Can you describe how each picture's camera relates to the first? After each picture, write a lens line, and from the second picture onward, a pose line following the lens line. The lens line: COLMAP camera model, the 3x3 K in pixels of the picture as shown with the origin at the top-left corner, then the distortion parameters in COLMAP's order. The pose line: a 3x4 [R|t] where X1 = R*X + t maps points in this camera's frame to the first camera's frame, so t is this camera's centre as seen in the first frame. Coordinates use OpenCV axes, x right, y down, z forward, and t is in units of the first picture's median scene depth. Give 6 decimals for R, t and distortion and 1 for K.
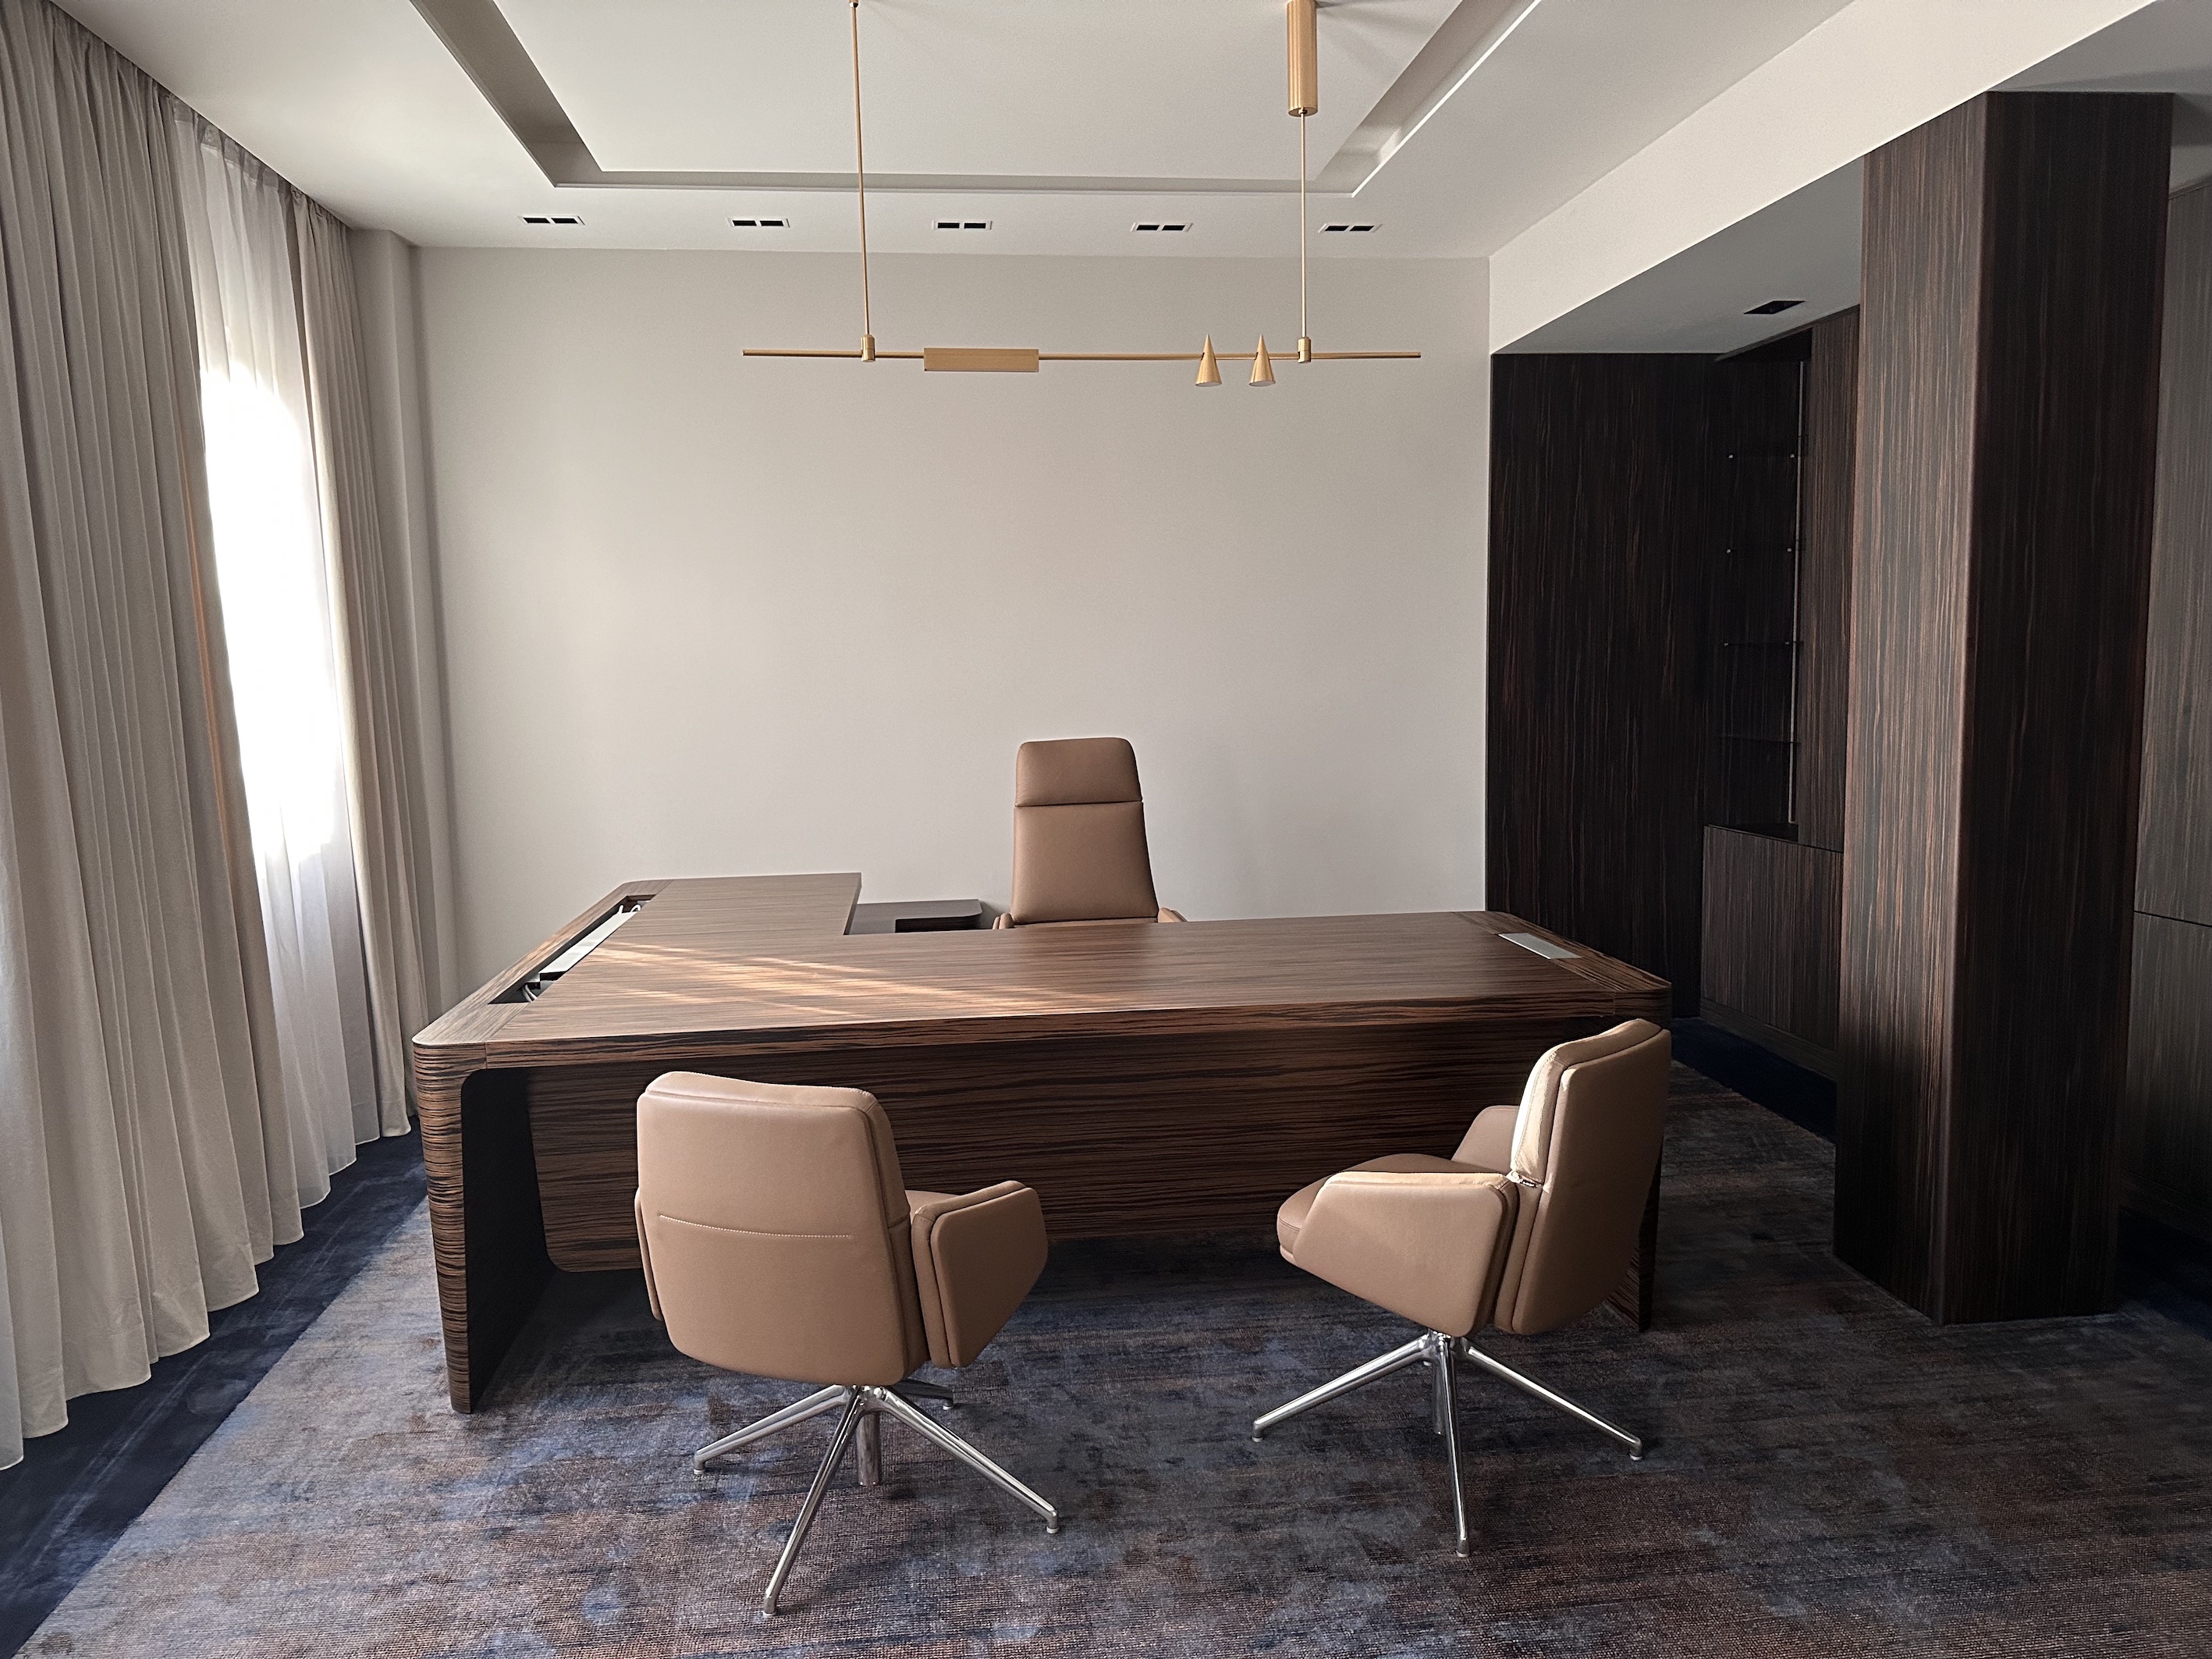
lens RADIAL K [[1542.9, 0, 1094.3], [0, 1542.9, 814.6], [0, 0, 1]] dist [0.045807, -0.055728]
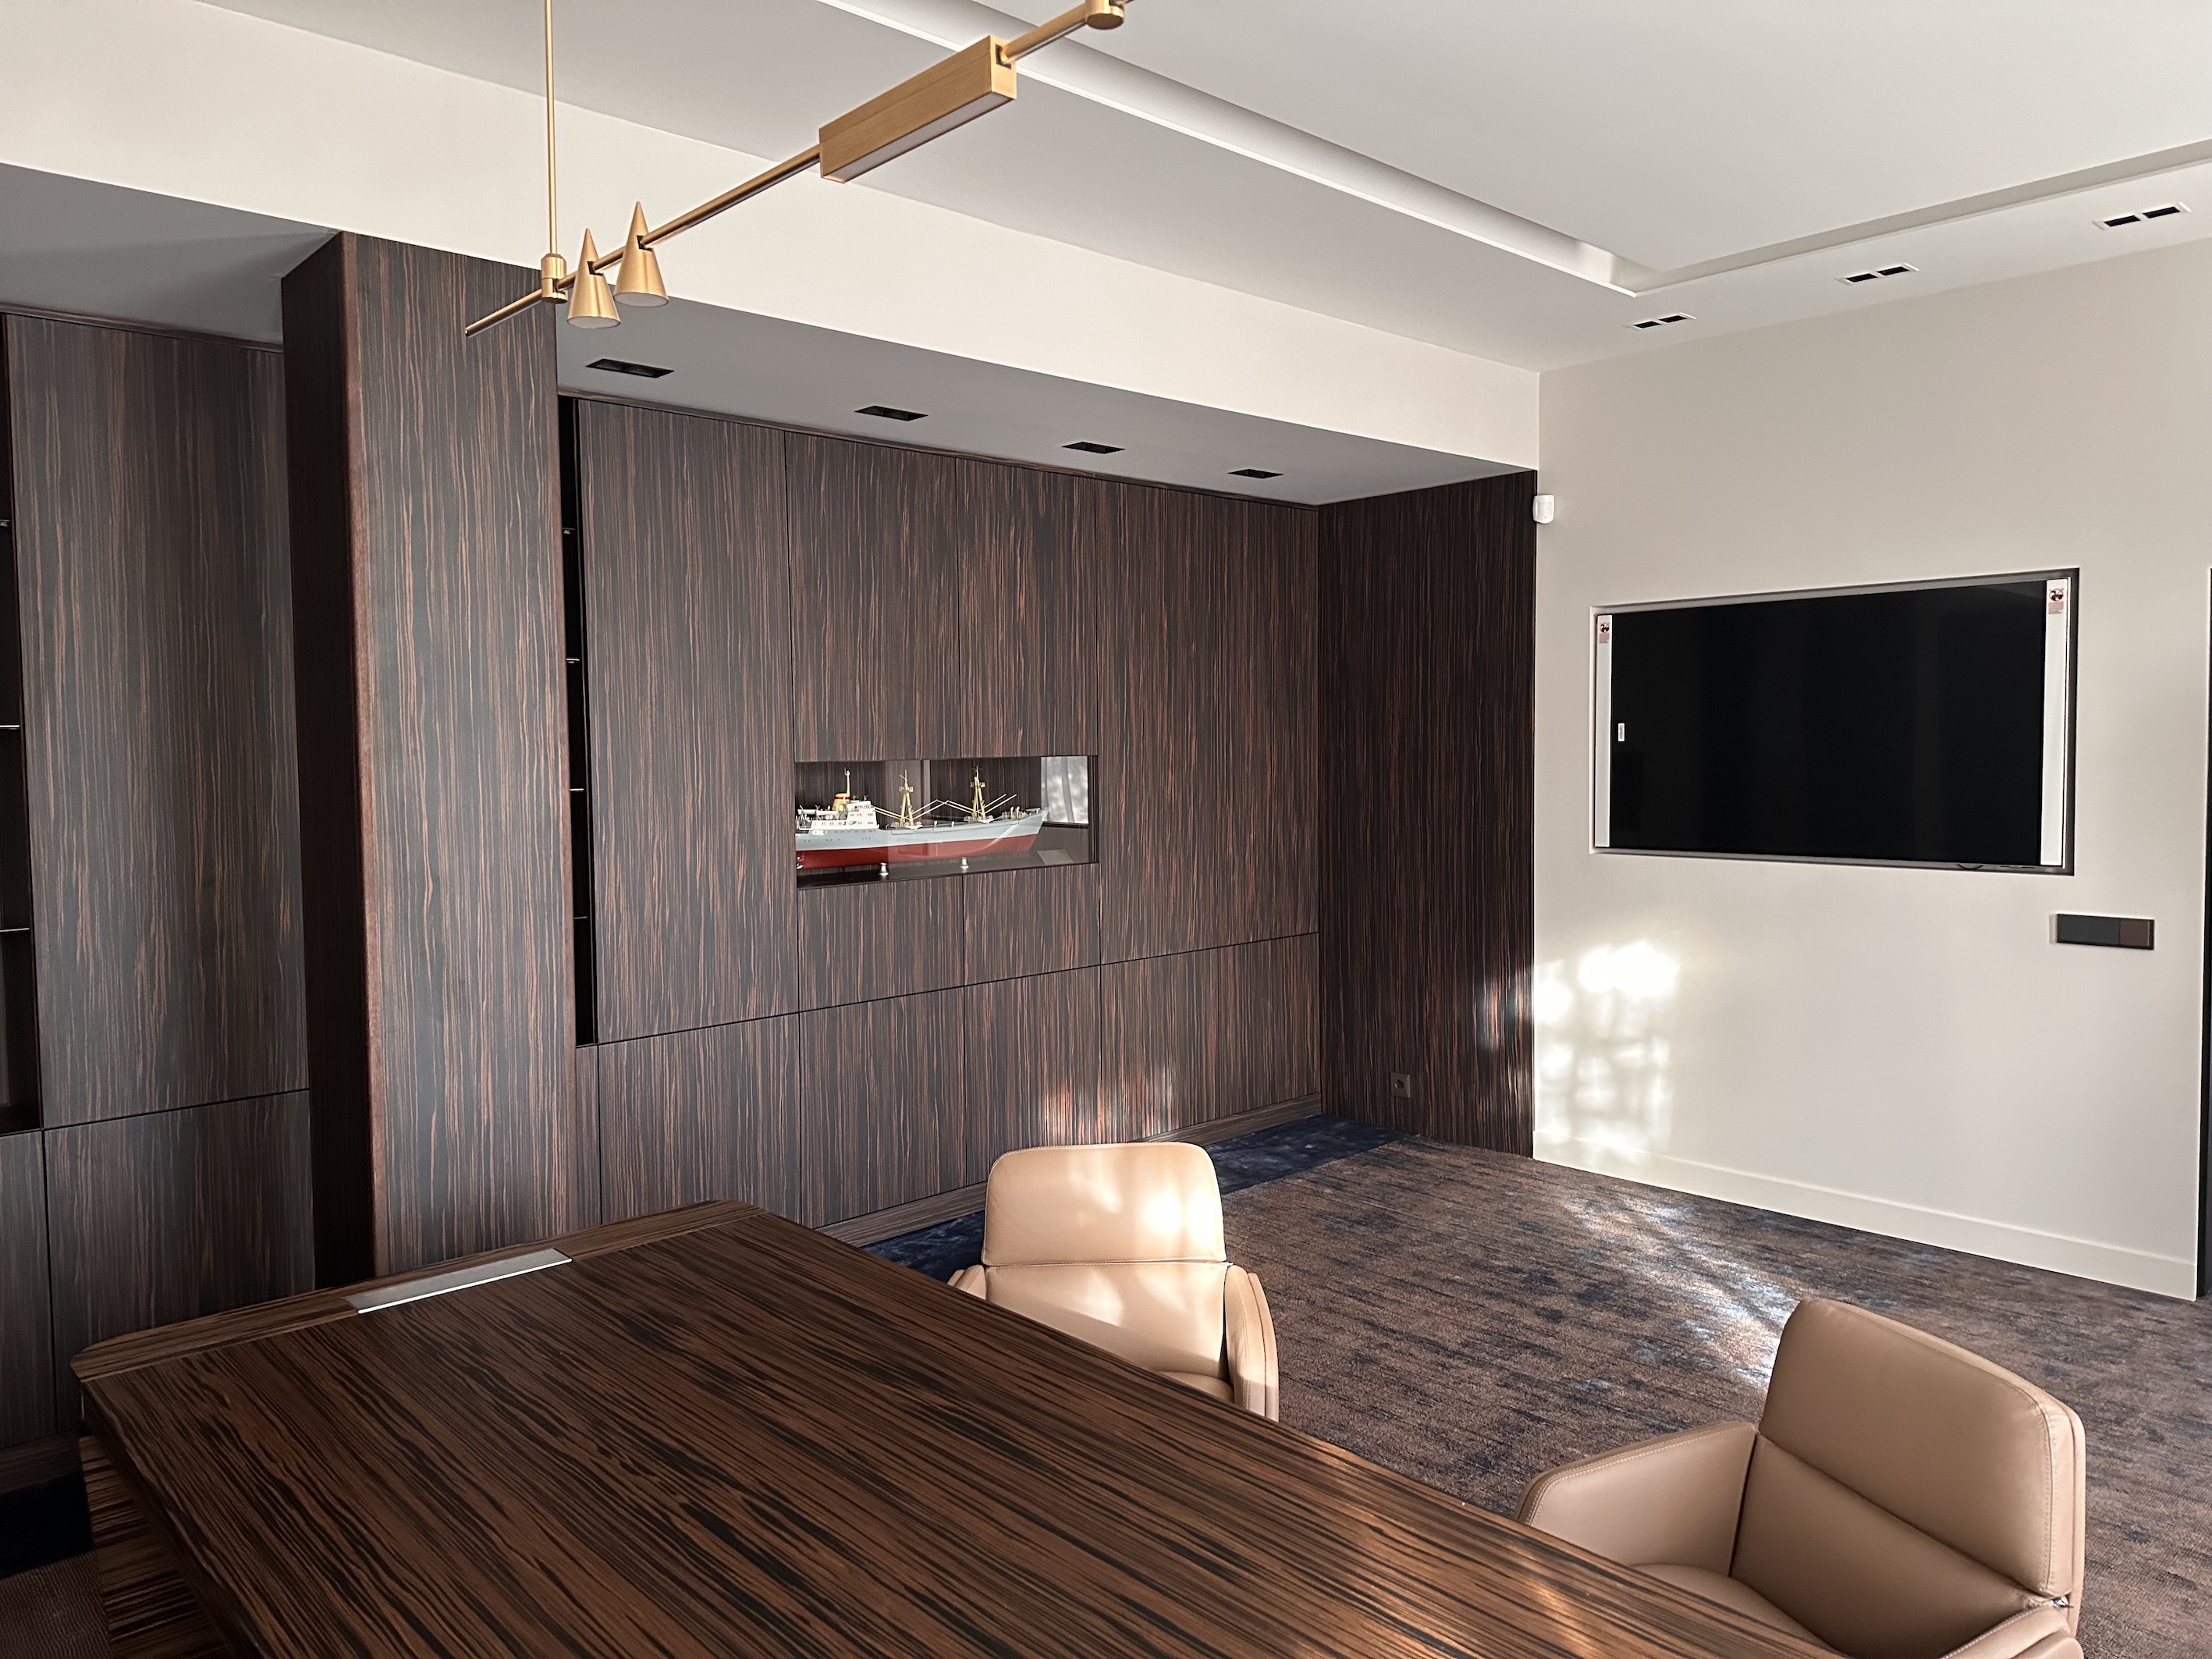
lens RADIAL K [[1542.9, 0, 1094.3], [0, 1542.9, 814.6], [0, 0, 1]] dist [0.045807, -0.055728]
pose [[-0.592256, -0.005688, 0.805730, -0.418801], [0.110073, 0.990029, 0.087898, -0.143961], [-0.798196, 0.140747, -0.585725, 1.217430]]
